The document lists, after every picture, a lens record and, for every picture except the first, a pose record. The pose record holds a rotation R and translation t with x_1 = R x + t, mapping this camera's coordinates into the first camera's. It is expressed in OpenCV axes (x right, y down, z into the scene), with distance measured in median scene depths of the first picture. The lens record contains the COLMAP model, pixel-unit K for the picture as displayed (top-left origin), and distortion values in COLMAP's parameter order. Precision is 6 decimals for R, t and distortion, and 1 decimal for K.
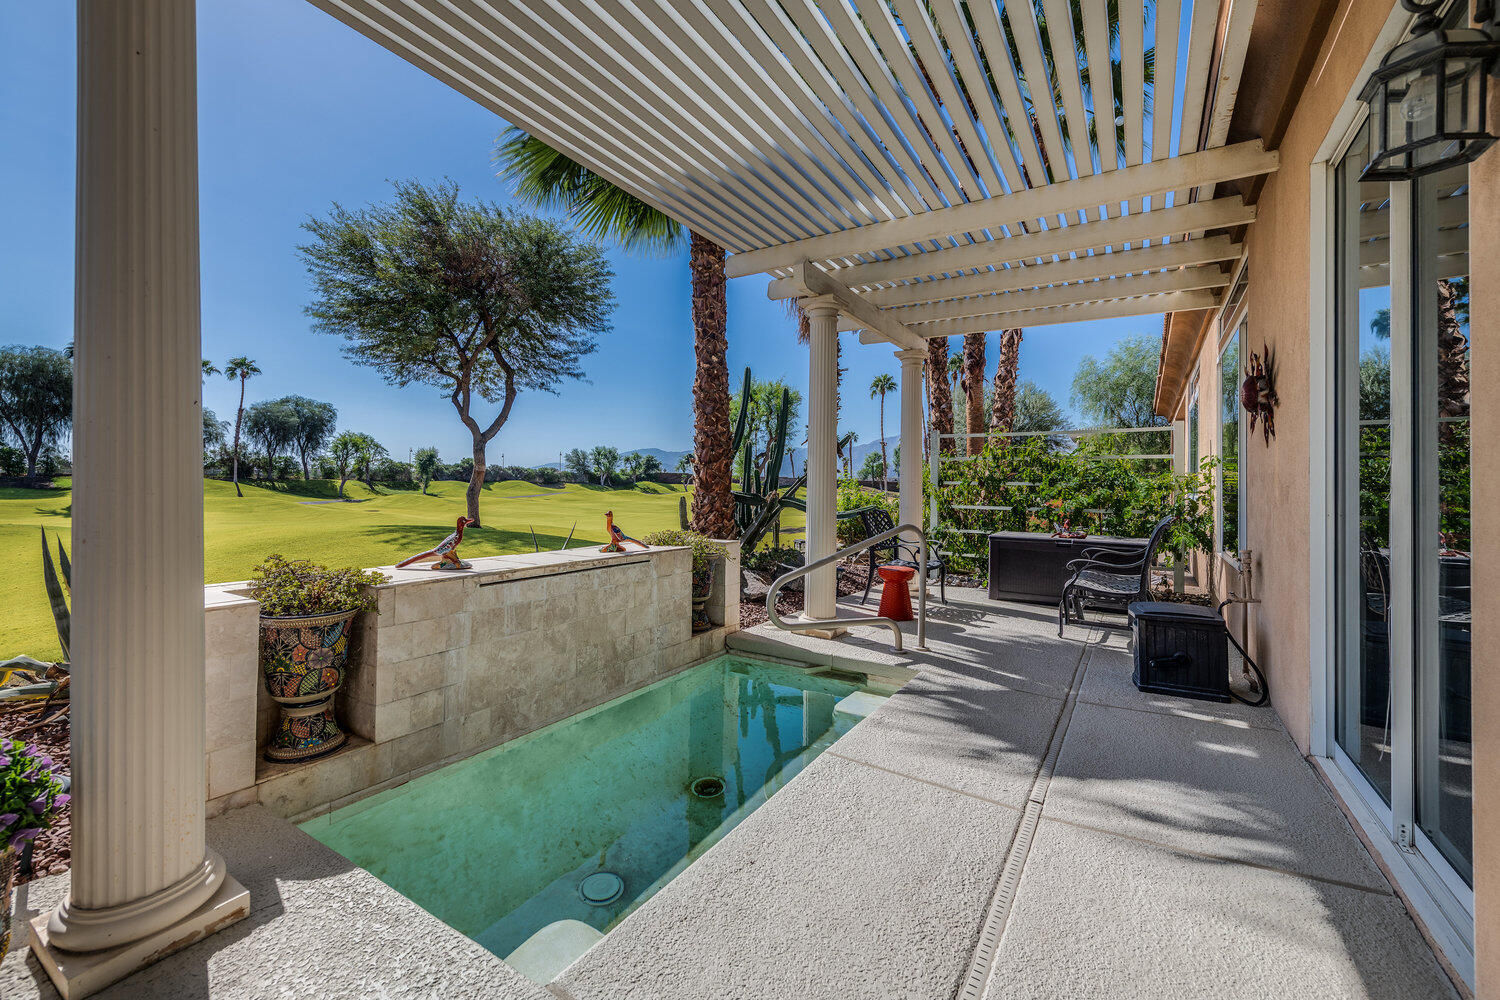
lens RADIAL K [[628.2, 0, 742.0], [0, 628.2, 489.1], [0, 0, 1]] dist [-0.000057, -0.000131]
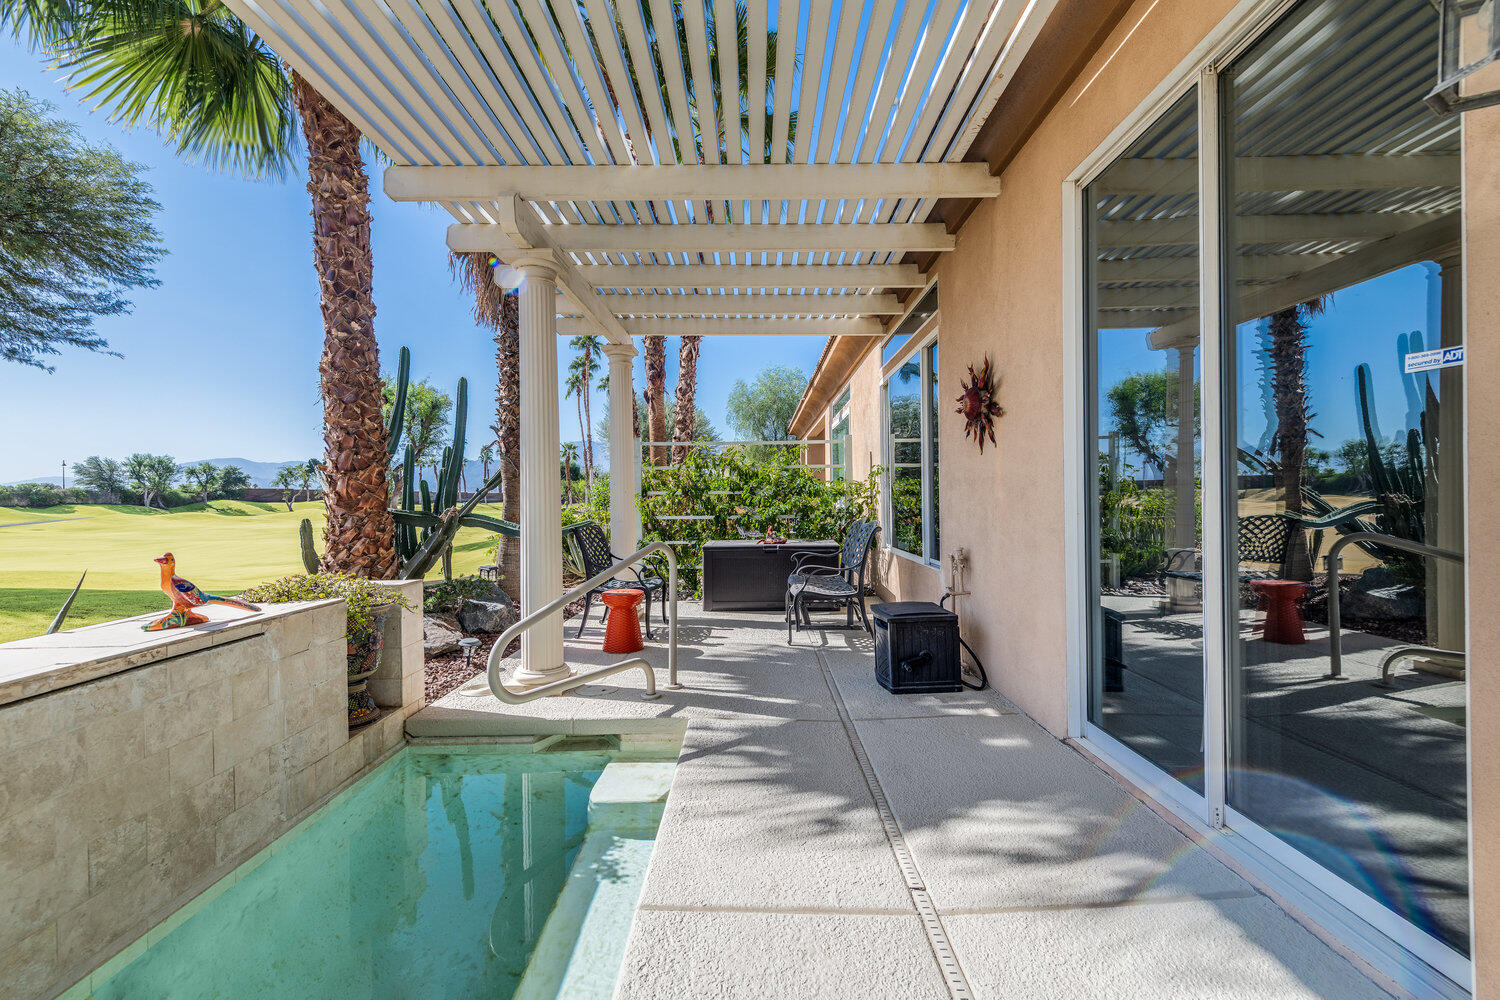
lens RADIAL K [[608.3, 0, 762.6], [0, 608.3, 505.7], [0, 0, 1]] dist [0.007827, -0.004493]
pose [[0.841373, -0.029539, 0.539647, -0.046226], [0.025287, 0.999563, 0.015288, -0.000969], [-0.539863, 0.000783, 0.841752, 0.211792]]
